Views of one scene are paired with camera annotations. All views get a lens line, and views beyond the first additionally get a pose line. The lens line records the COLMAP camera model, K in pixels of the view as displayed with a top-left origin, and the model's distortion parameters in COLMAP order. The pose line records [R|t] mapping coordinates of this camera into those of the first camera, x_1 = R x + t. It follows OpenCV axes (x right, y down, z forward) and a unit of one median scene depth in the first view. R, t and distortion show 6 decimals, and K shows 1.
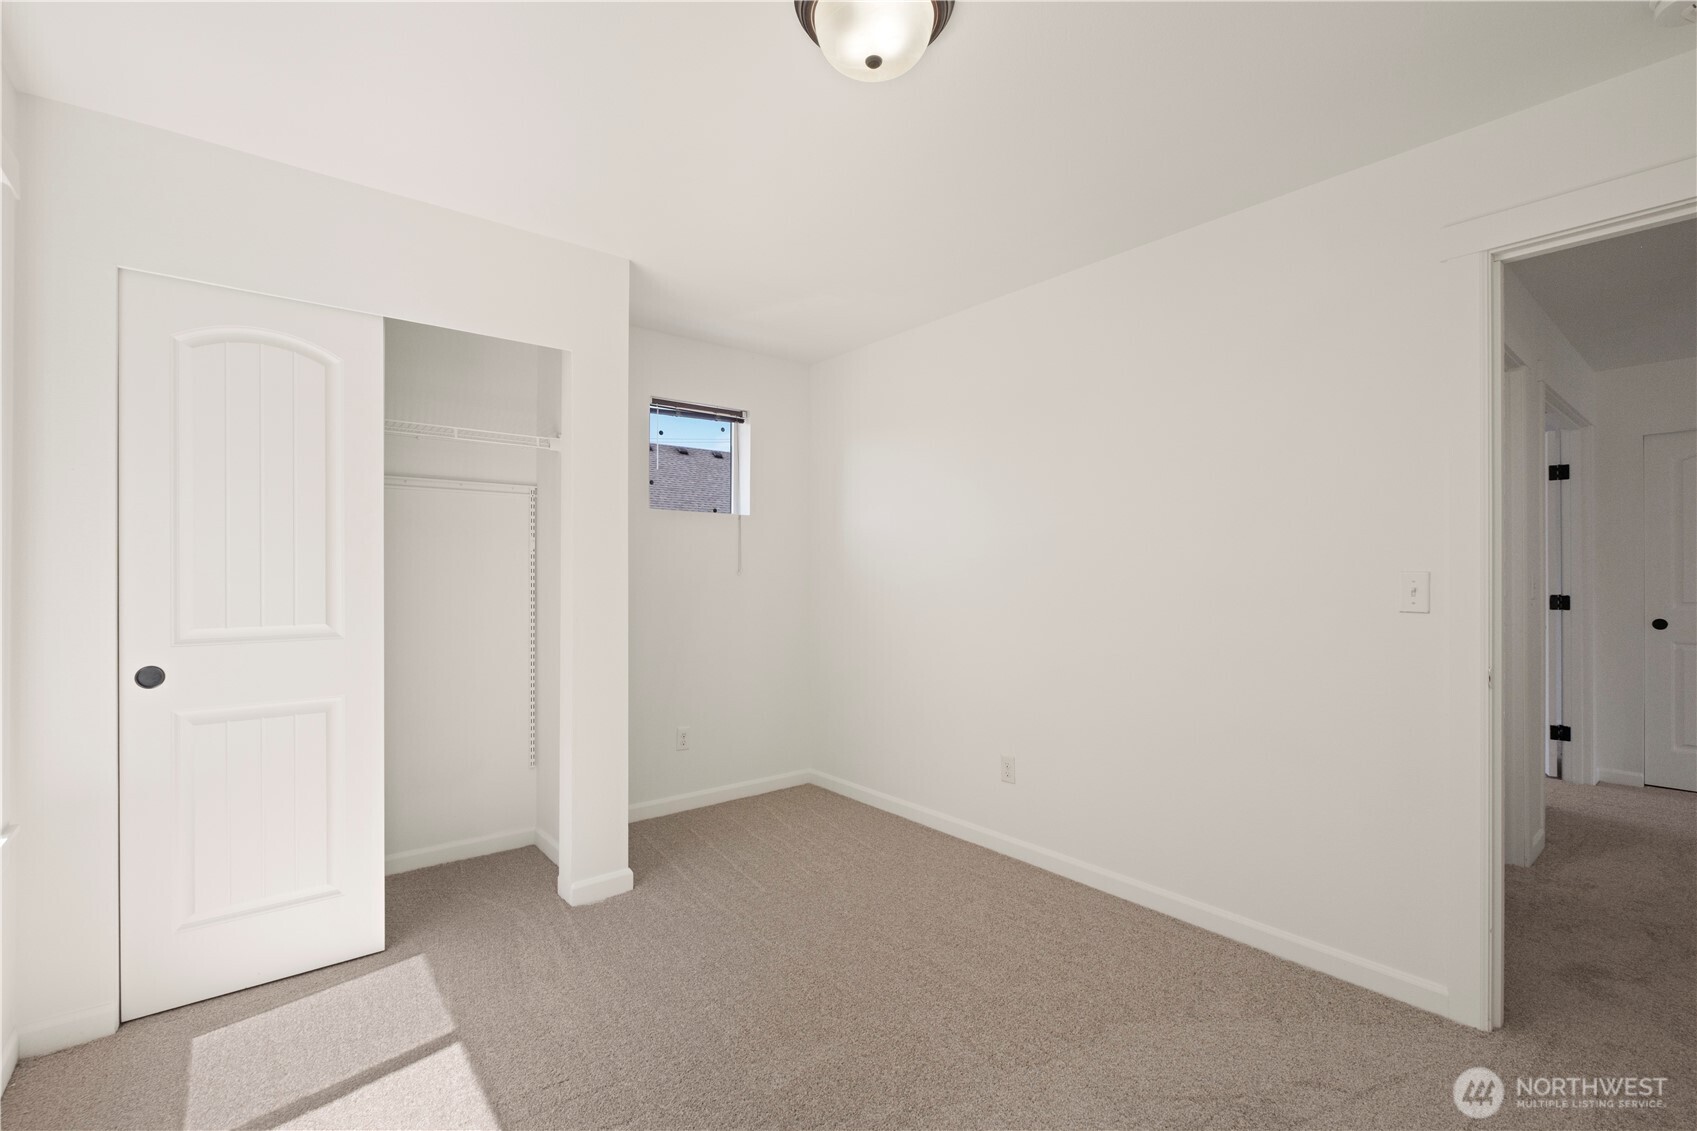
lens RADIAL K [[741.4, 0, 847.4], [0, 741.4, 566.8], [0, 0, 1]] dist [0.004541, -0.005491]
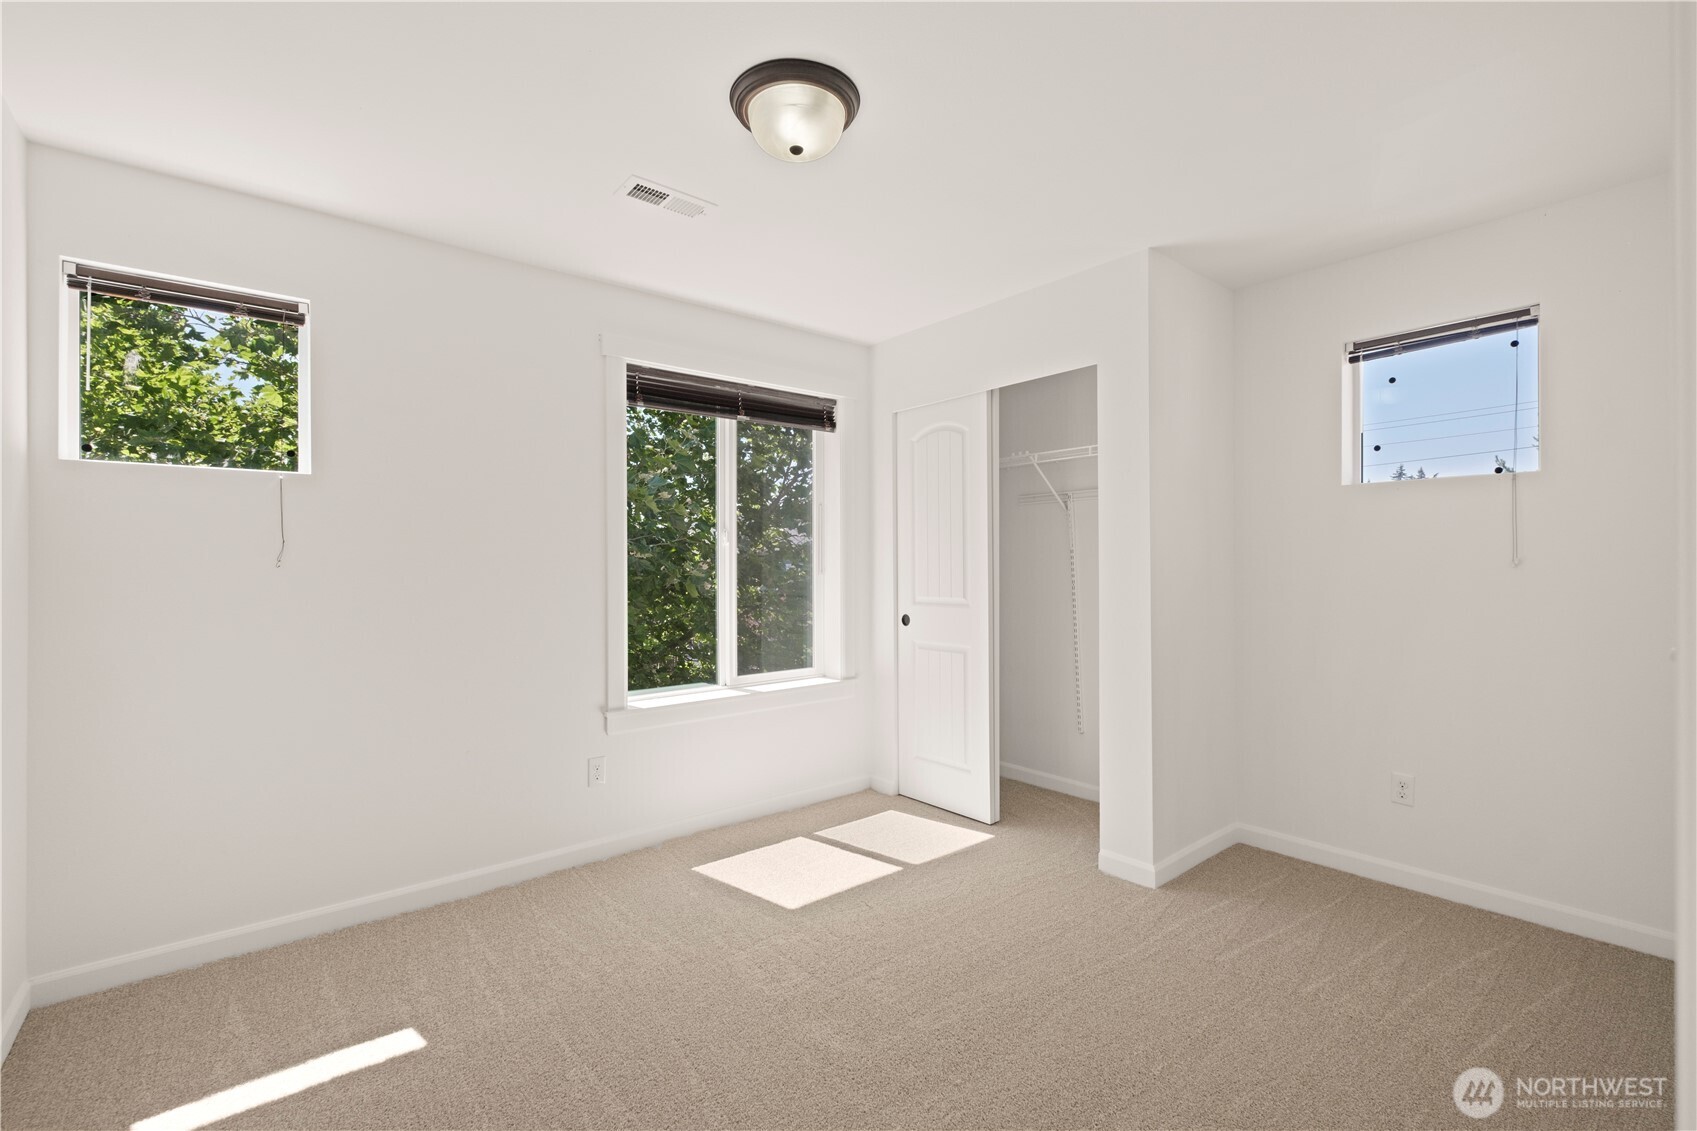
lens RADIAL K [[741.4, 0, 847.4], [0, 741.4, 566.2], [0, 0, 1]] dist [0.004541, -0.005491]
pose [[-0.000044, 0.001540, -0.999999, 0.879241], [0.010312, 0.999946, 0.001540, 0.004101], [0.999947, -0.010312, -0.000060, 0.762613]]
